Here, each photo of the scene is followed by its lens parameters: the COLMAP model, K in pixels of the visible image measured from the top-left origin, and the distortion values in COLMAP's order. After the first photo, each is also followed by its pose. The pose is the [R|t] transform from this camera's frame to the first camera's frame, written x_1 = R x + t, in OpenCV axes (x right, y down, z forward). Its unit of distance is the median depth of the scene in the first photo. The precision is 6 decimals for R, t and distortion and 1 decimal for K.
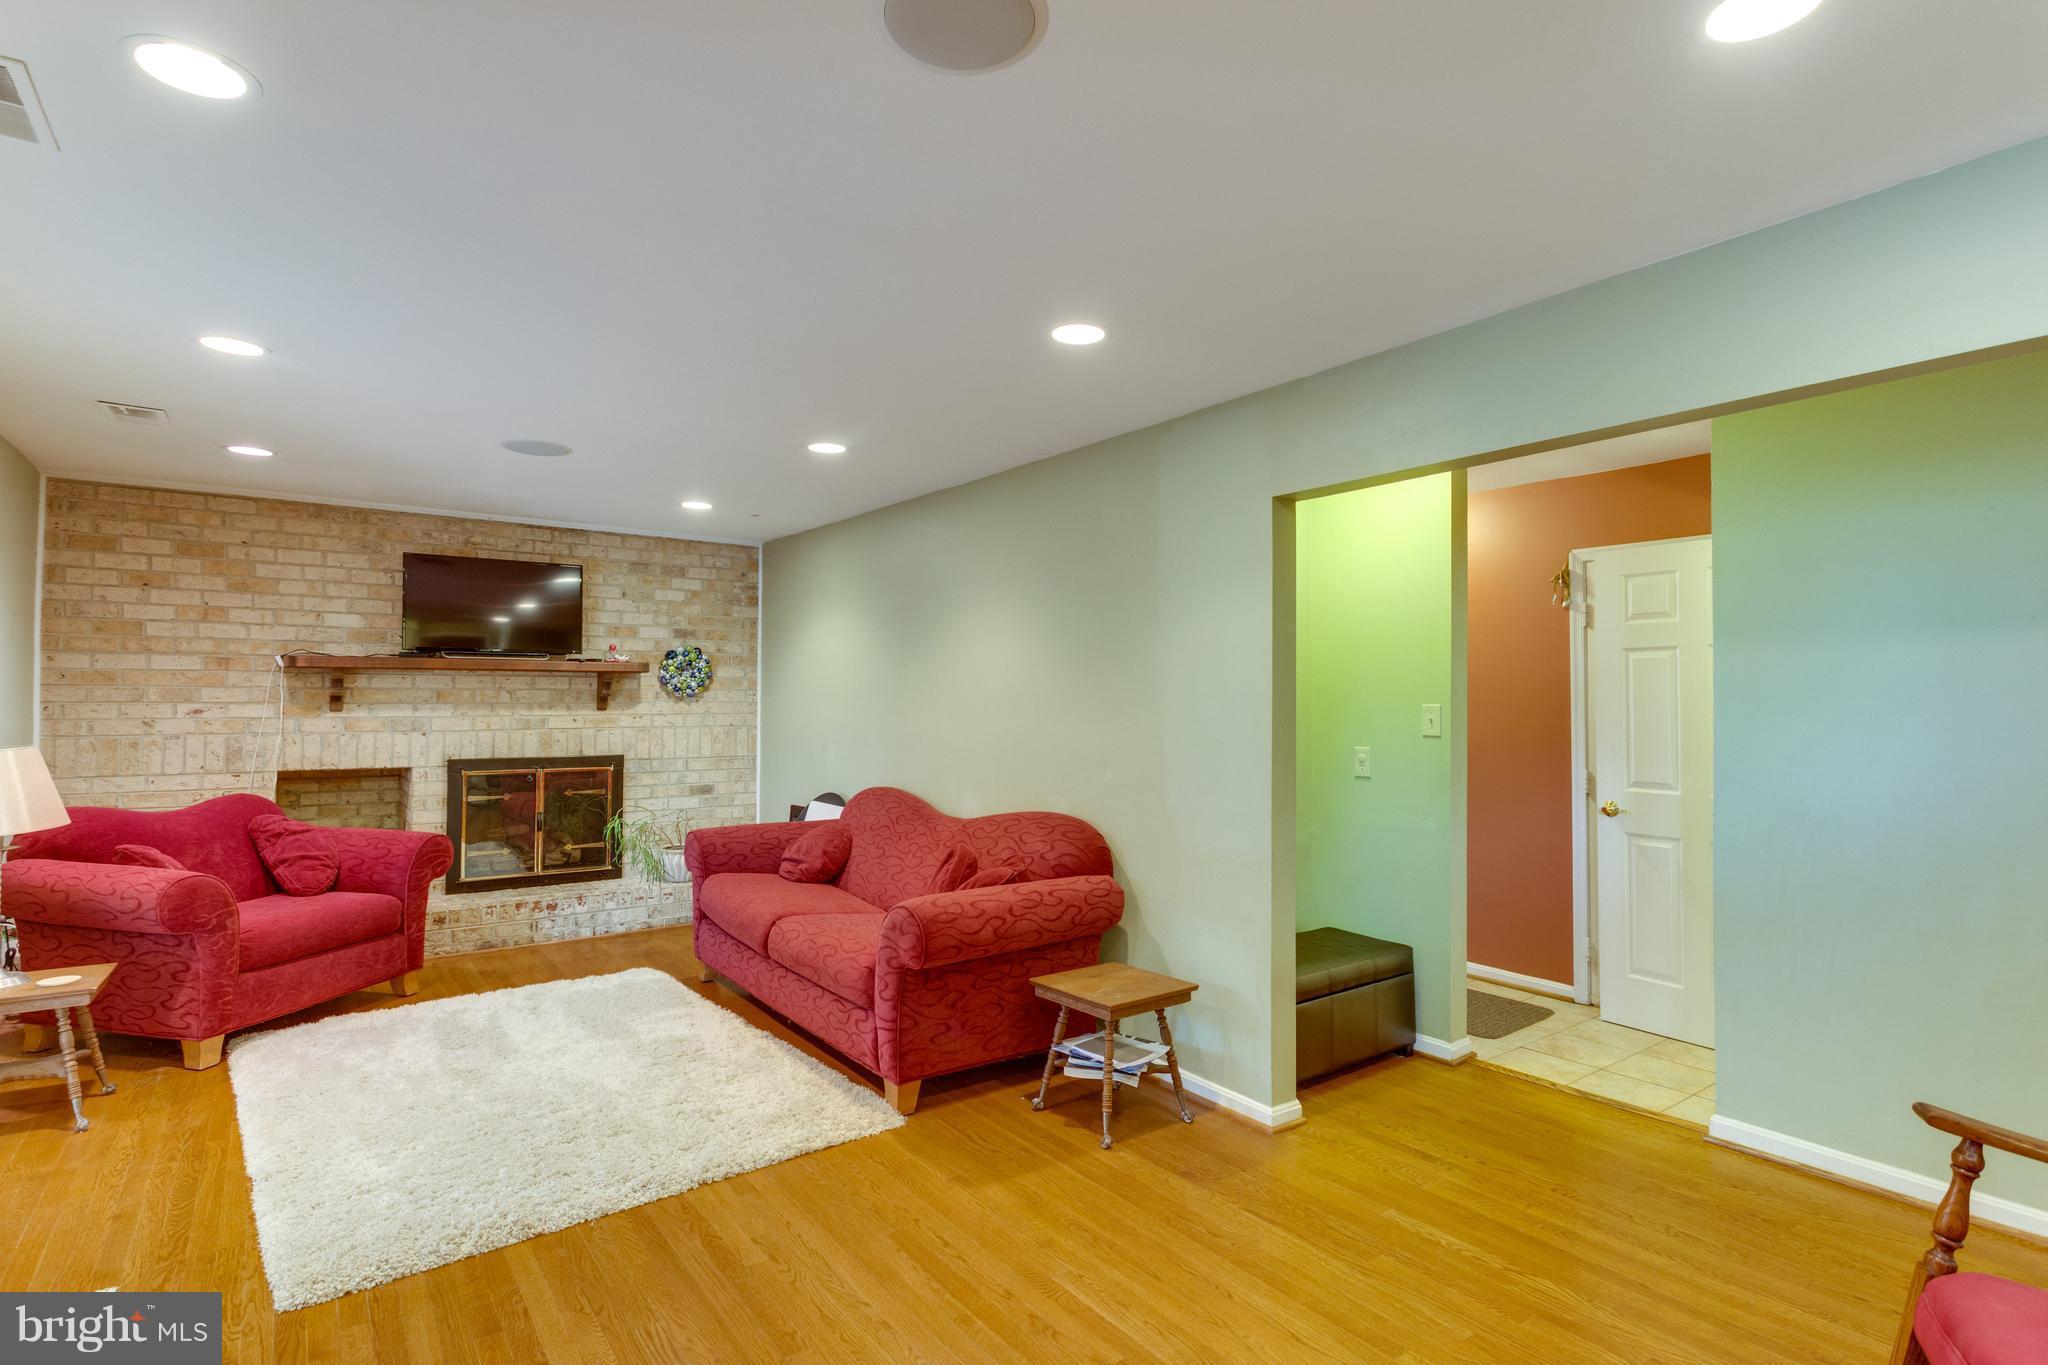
lens RADIAL K [[987.0, 0, 1006.3], [0, 987.0, 672.2], [0, 0, 1]] dist [0.000919, -0.001052]
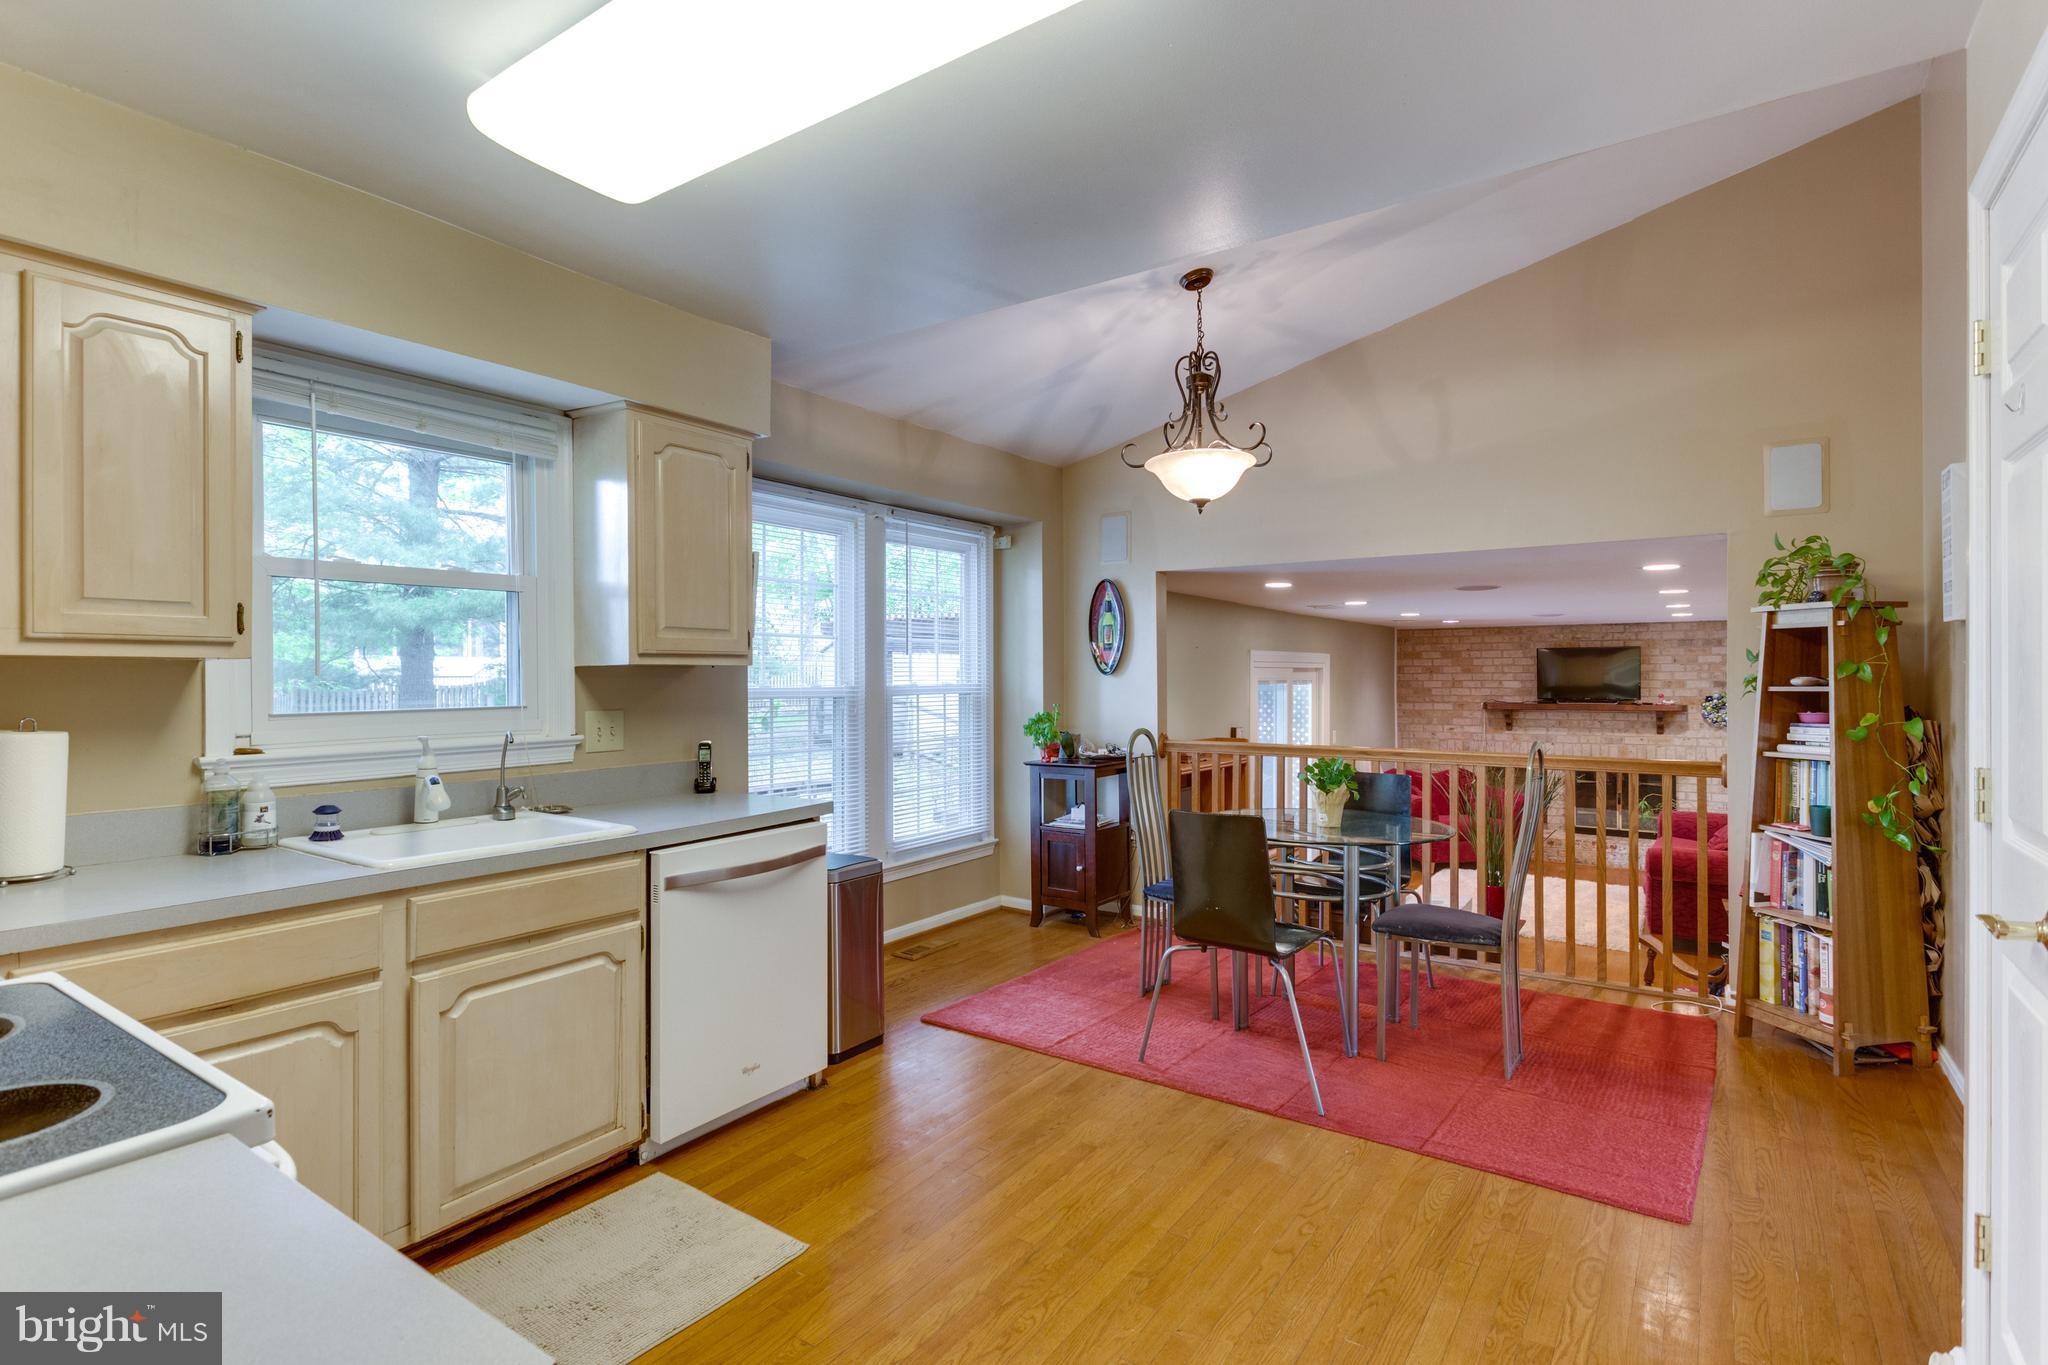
lens RADIAL K [[987.0, 0, 1041.4], [0, 987.0, 682.5], [0, 0, 1]] dist [0.000919, -0.001052]
pose [[0.353507, -0.008956, -0.935389, 0.875381], [0.020818, 0.999782, -0.001705, -0.075550], [0.935200, -0.018871, 0.353616, -0.598502]]
